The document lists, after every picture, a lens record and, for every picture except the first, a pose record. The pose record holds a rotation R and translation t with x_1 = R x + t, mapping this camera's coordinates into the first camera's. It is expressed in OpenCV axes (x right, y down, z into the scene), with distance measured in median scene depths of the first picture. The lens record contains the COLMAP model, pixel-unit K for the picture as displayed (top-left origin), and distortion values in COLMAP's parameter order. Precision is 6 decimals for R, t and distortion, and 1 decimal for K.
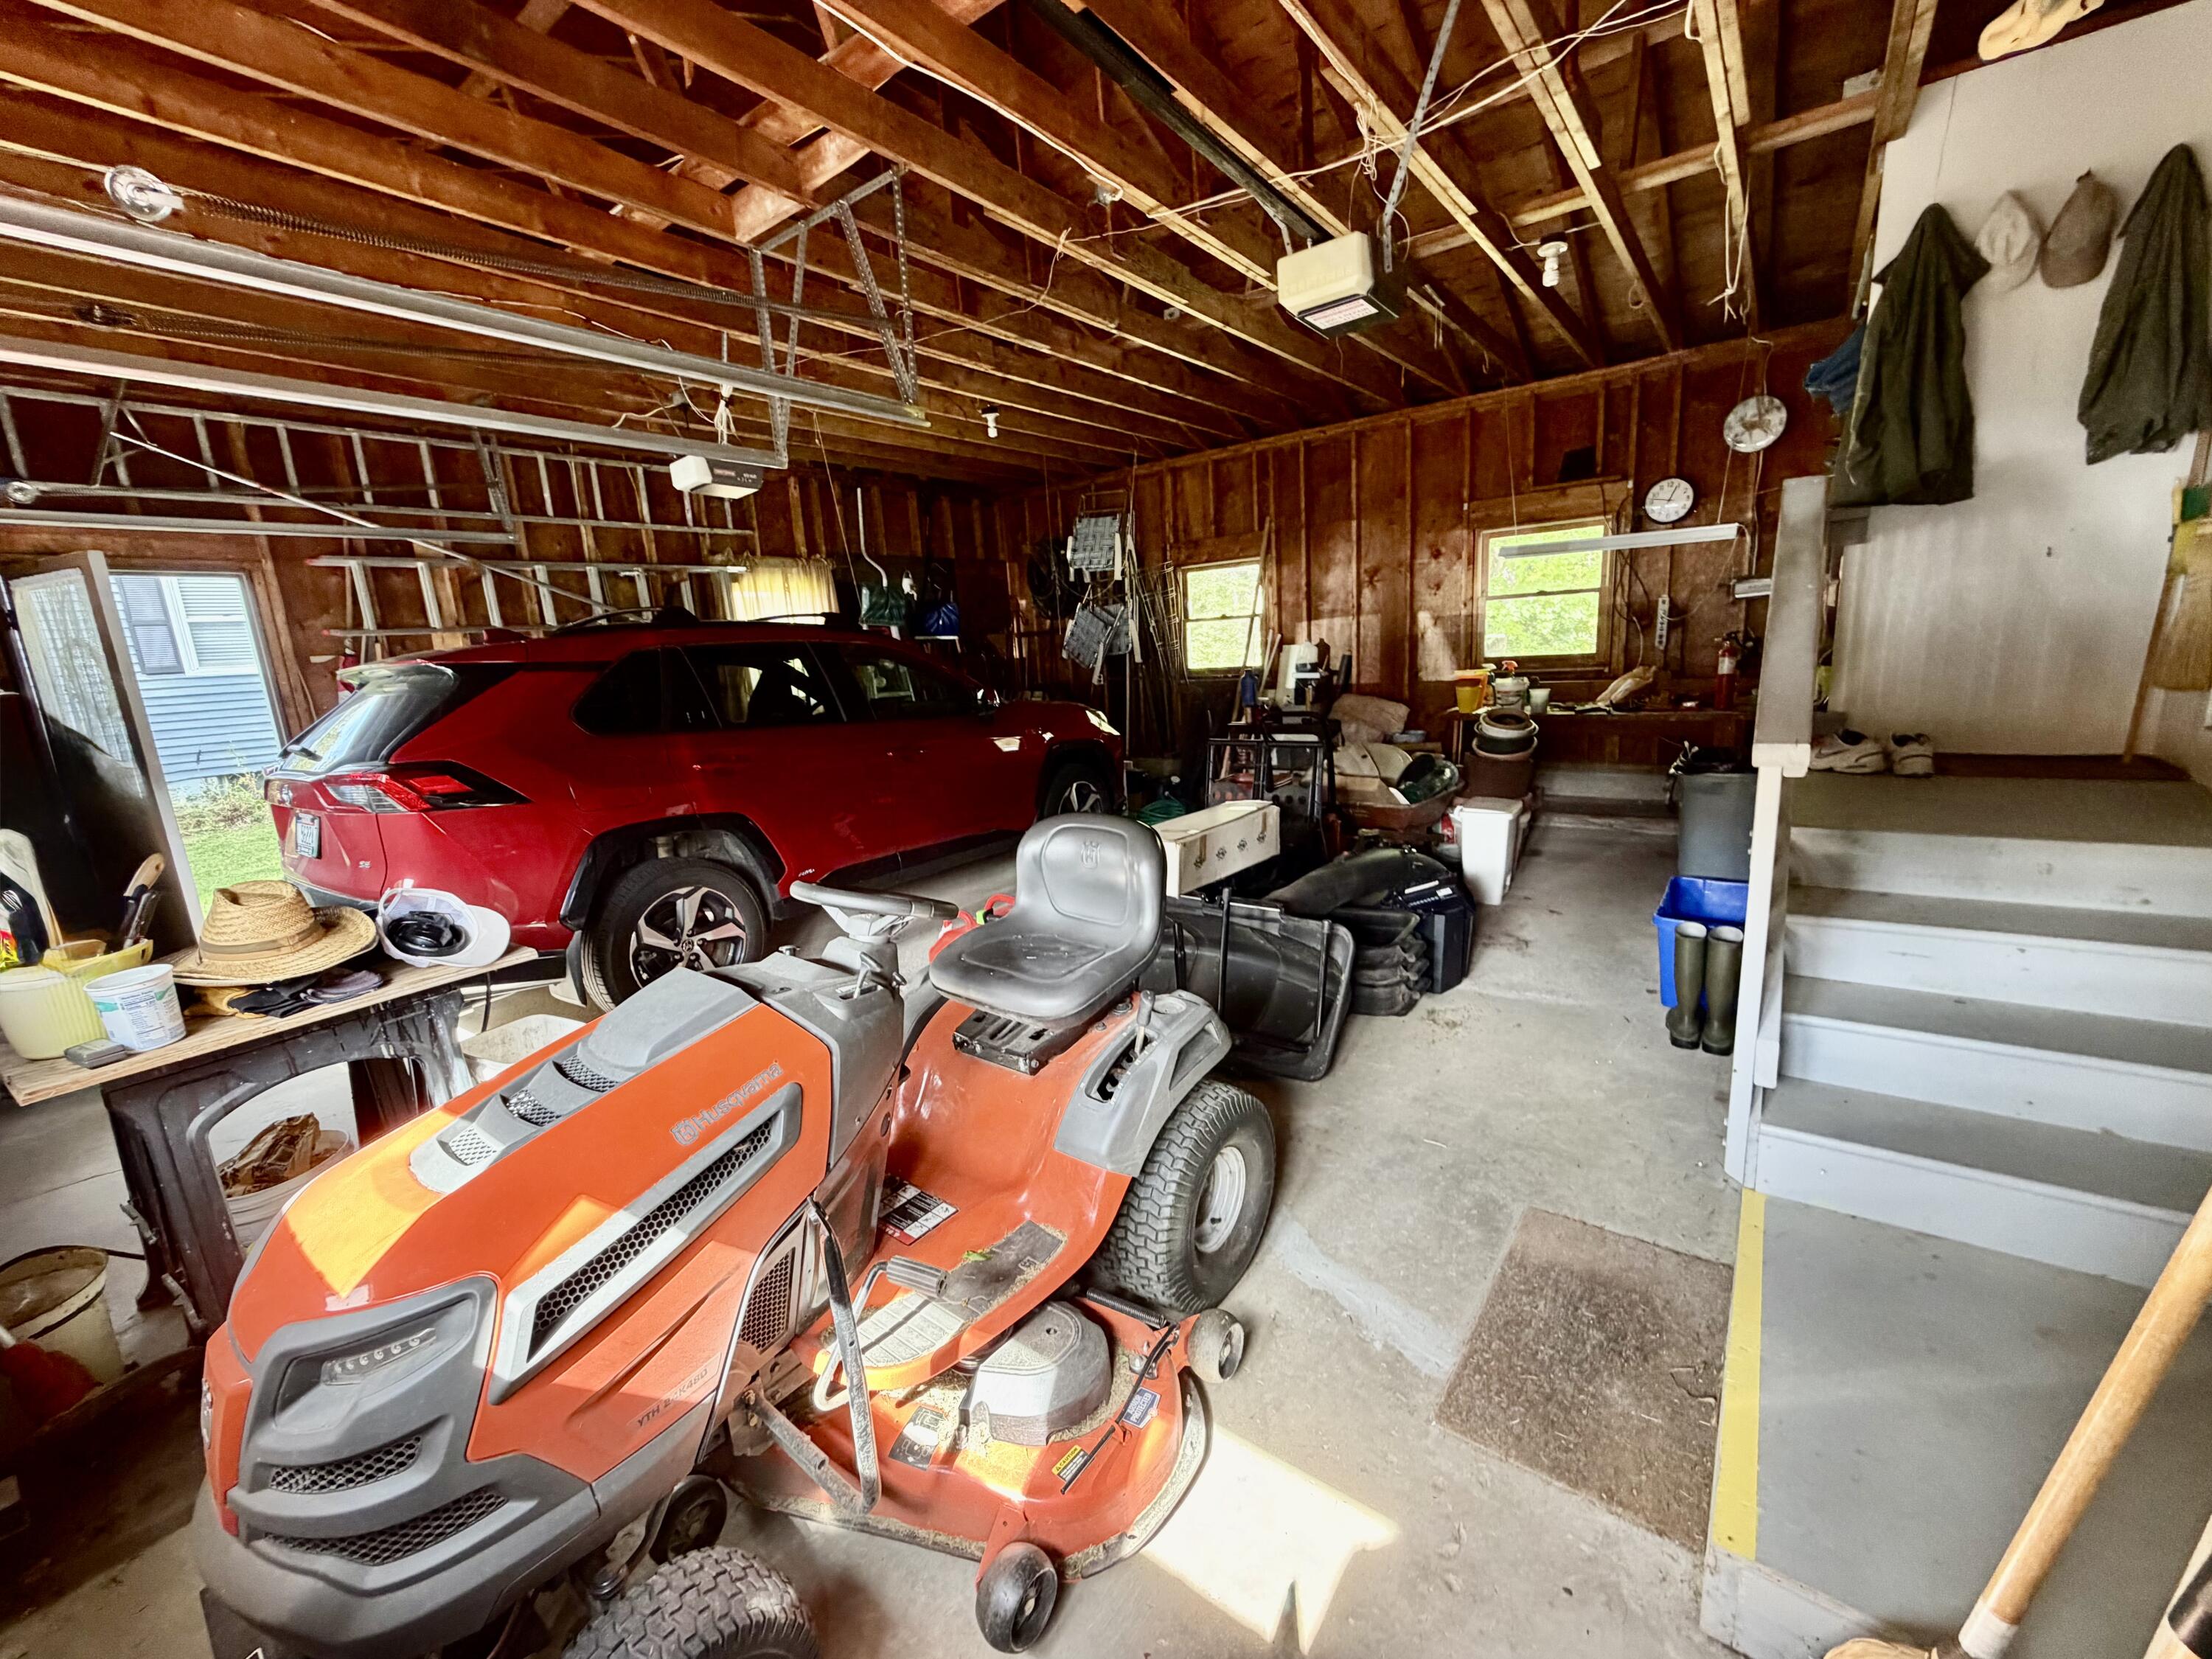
lens RADIAL K [[879.6, 0, 1103.0], [0, 879.6, 827.2], [0, 0, 1]] dist [0.000075, -0.000048]
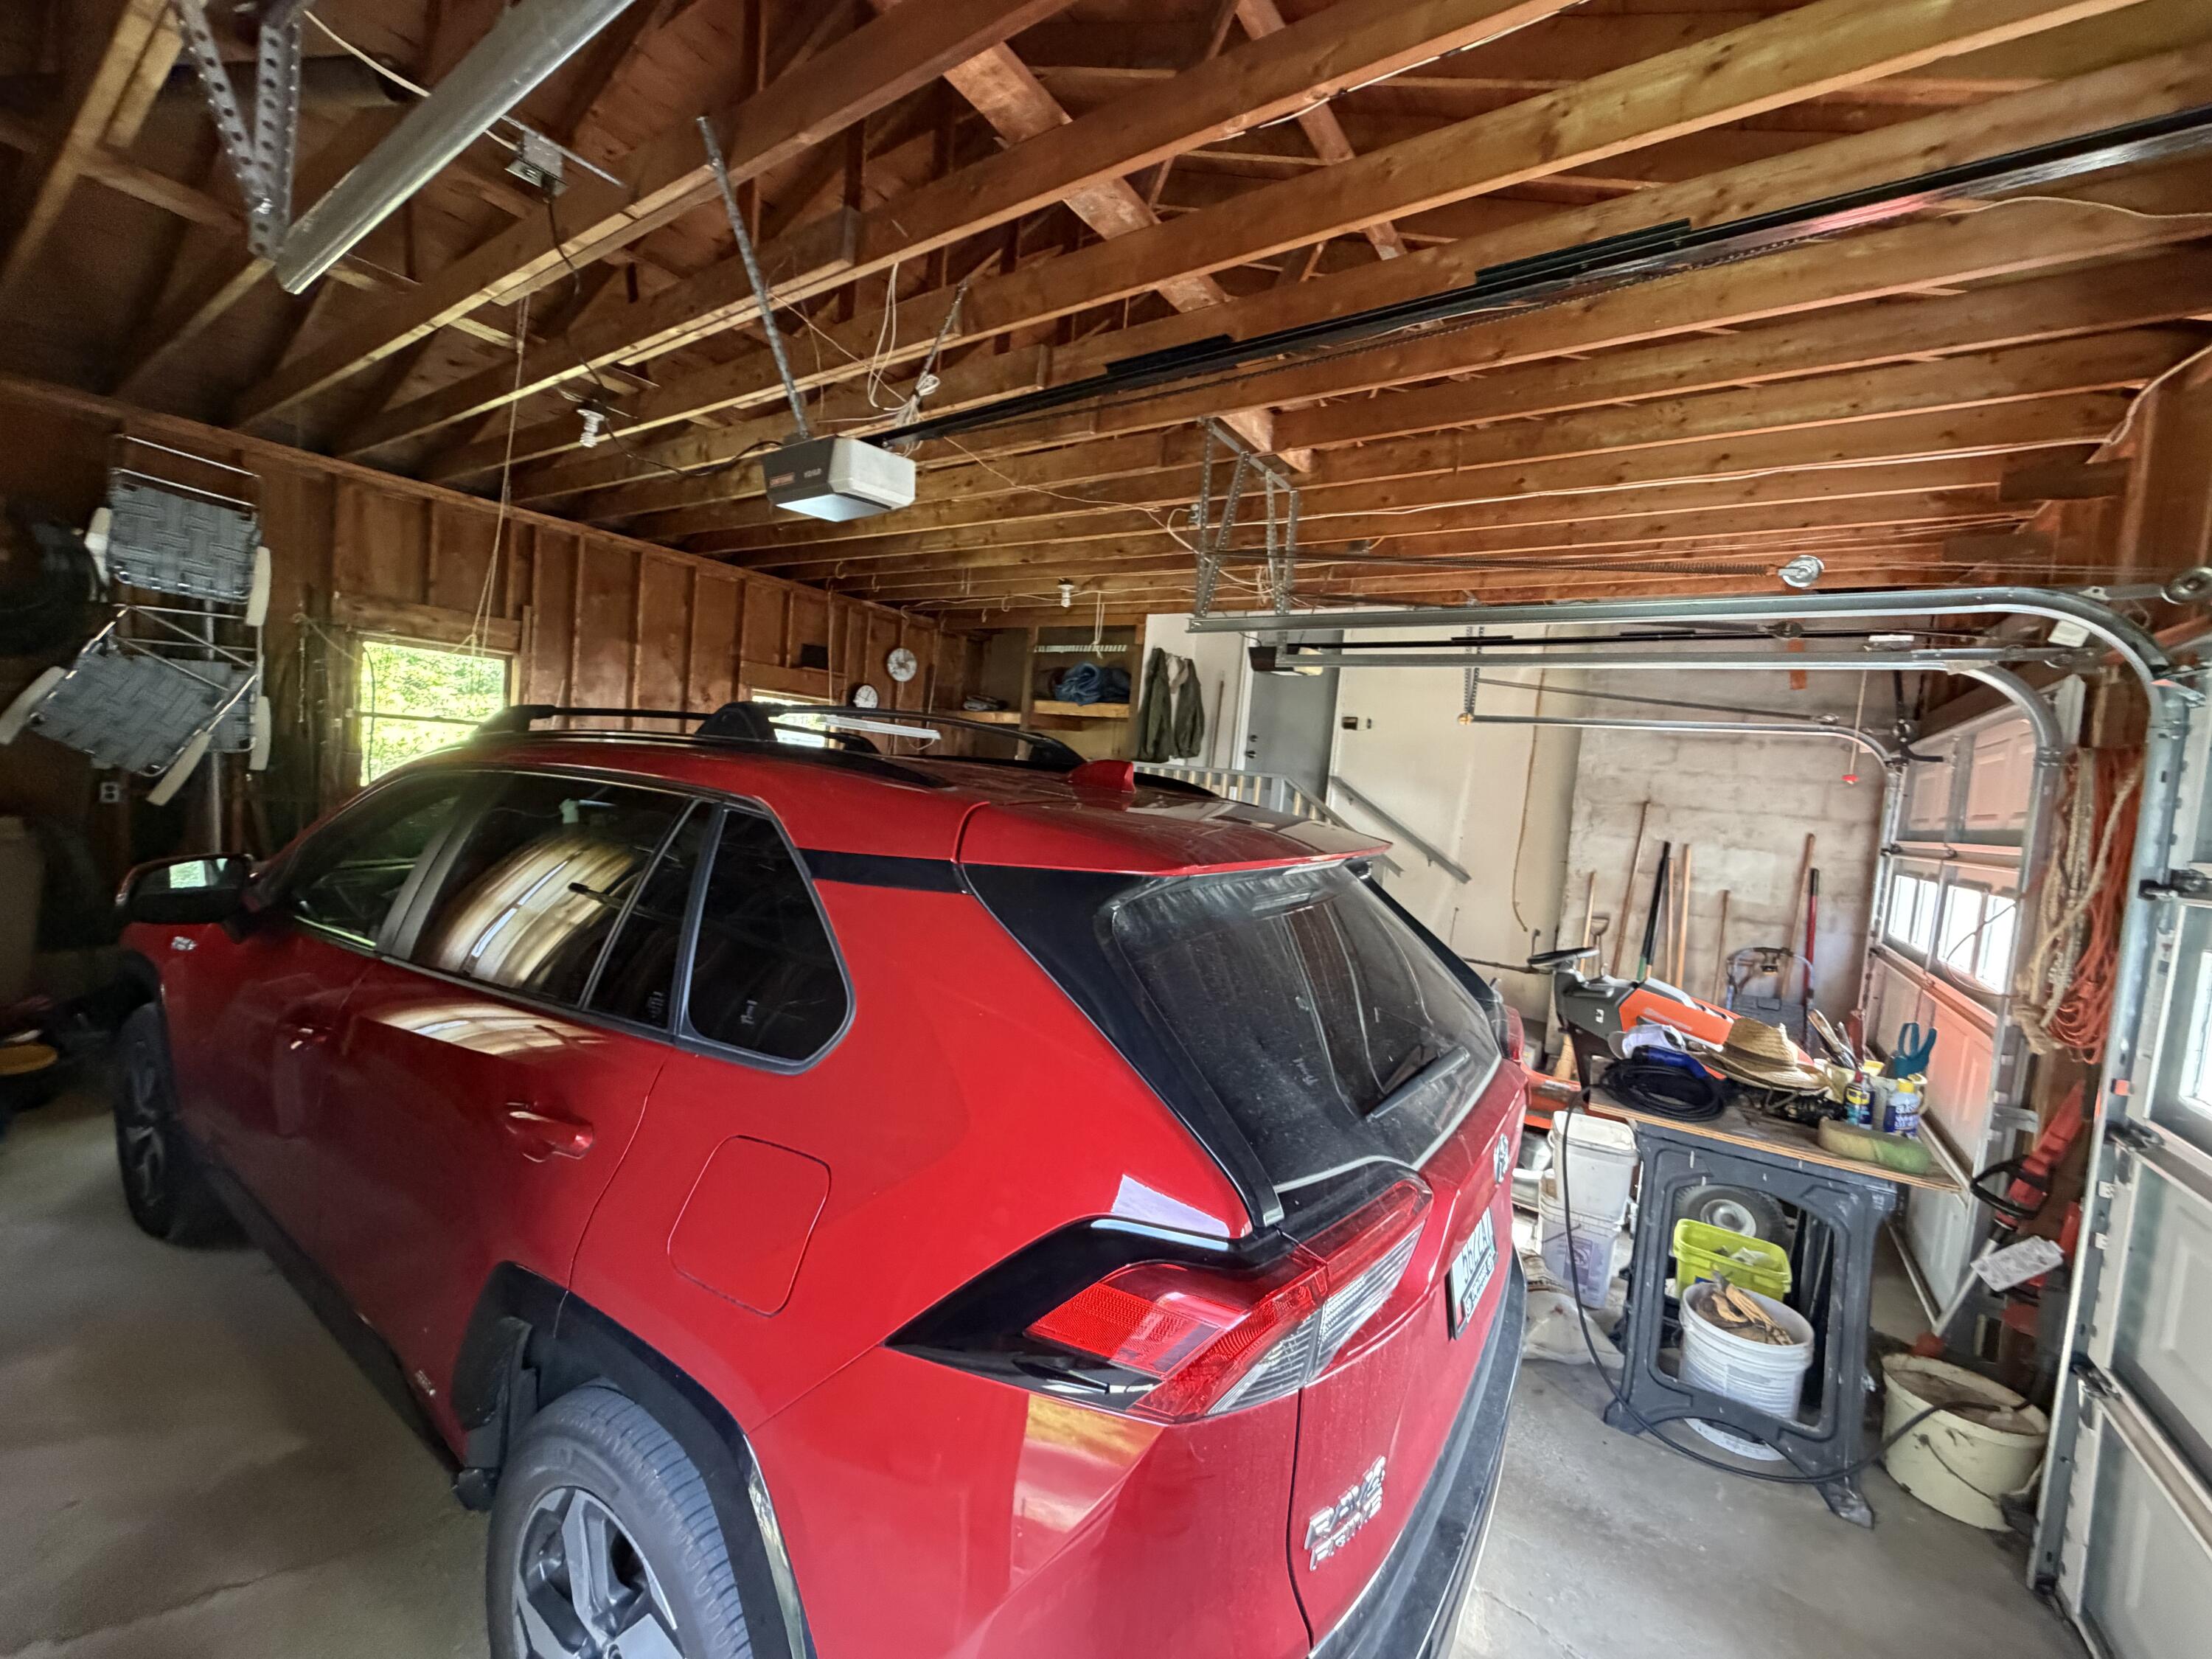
lens RADIAL K [[879.6, 0, 1102.7], [0, 879.6, 831.0], [0, 0, 1]] dist [0.000075, -0.000048]
pose [[-0.062294, -0.004537, 0.998048, -0.821874], [0.129163, 0.991544, 0.012569, -0.118812], [-0.989665, 0.129694, -0.061181, 0.713799]]
